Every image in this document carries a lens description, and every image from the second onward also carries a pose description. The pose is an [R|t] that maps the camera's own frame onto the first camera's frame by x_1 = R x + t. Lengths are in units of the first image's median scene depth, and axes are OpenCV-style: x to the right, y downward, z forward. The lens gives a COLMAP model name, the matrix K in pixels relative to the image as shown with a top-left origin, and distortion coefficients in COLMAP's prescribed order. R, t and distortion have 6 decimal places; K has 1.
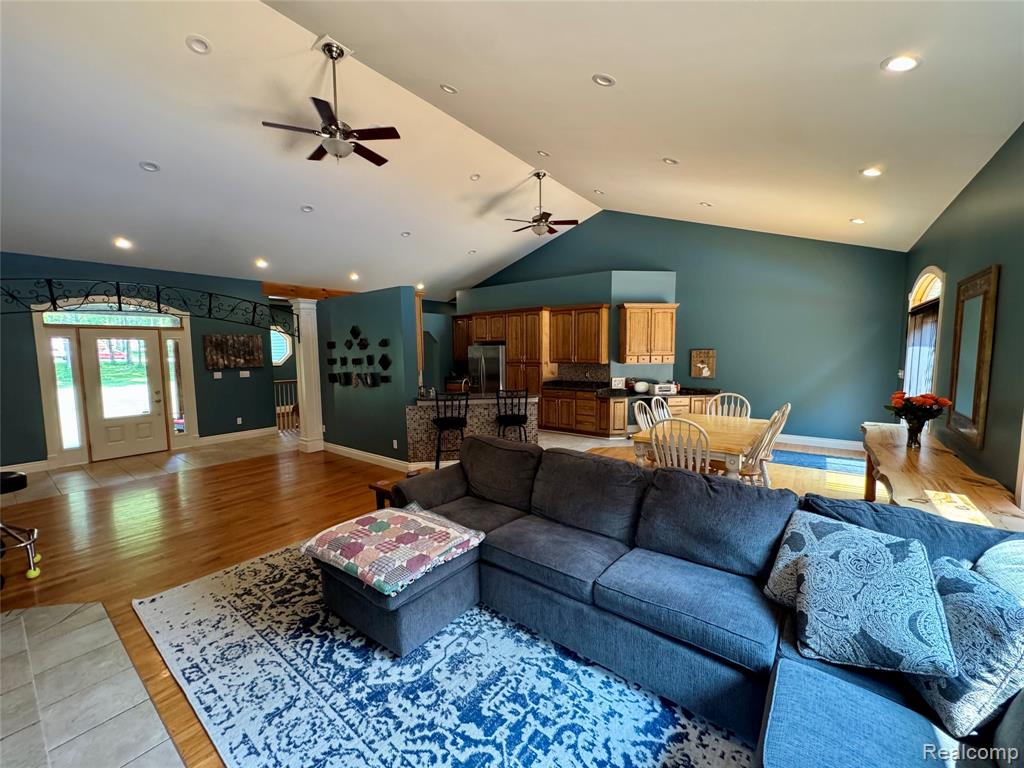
lens RADIAL K [[408.3, 0, 512.2], [0, 408.3, 381.1], [0, 0, 1]] dist [-0.003074, -0.000474]
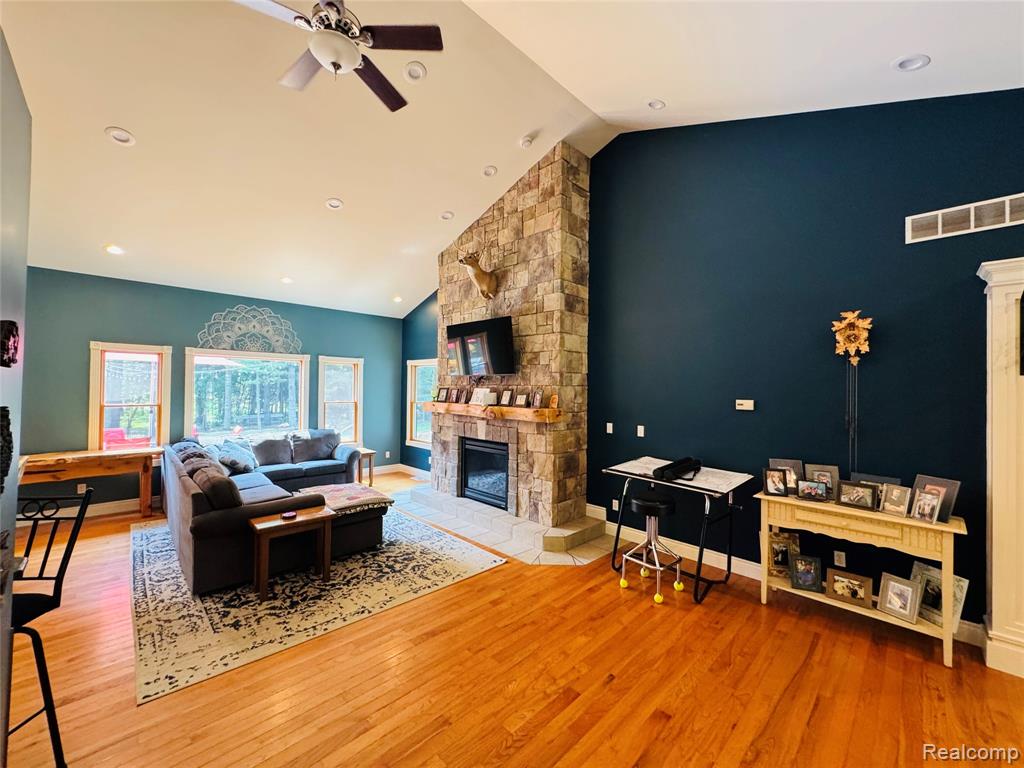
lens RADIAL K [[408.3, 0, 514.4], [0, 408.3, 385.0], [0, 0, 1]] dist [-0.003074, -0.000474]
pose [[-0.990487, -0.001100, 0.137600, -1.126863], [0.008445, 0.997597, 0.068762, -0.173369], [-0.137345, 0.069270, -0.988098, 2.323129]]
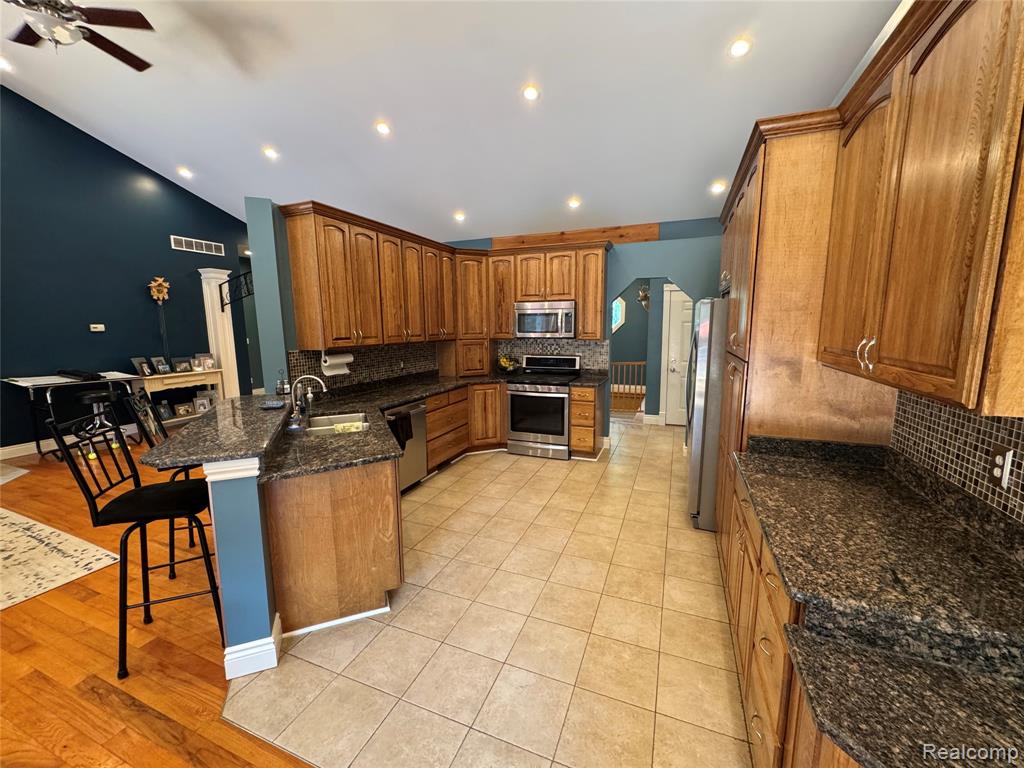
lens RADIAL K [[408.3, 0, 513.4], [0, 408.3, 381.5], [0, 0, 1]] dist [-0.003074, -0.000474]
pose [[0.265624, 0.145719, -0.953000, 0.816563], [-0.072933, 0.988716, 0.130852, -0.161549], [0.961314, 0.034748, 0.273254, 2.340830]]
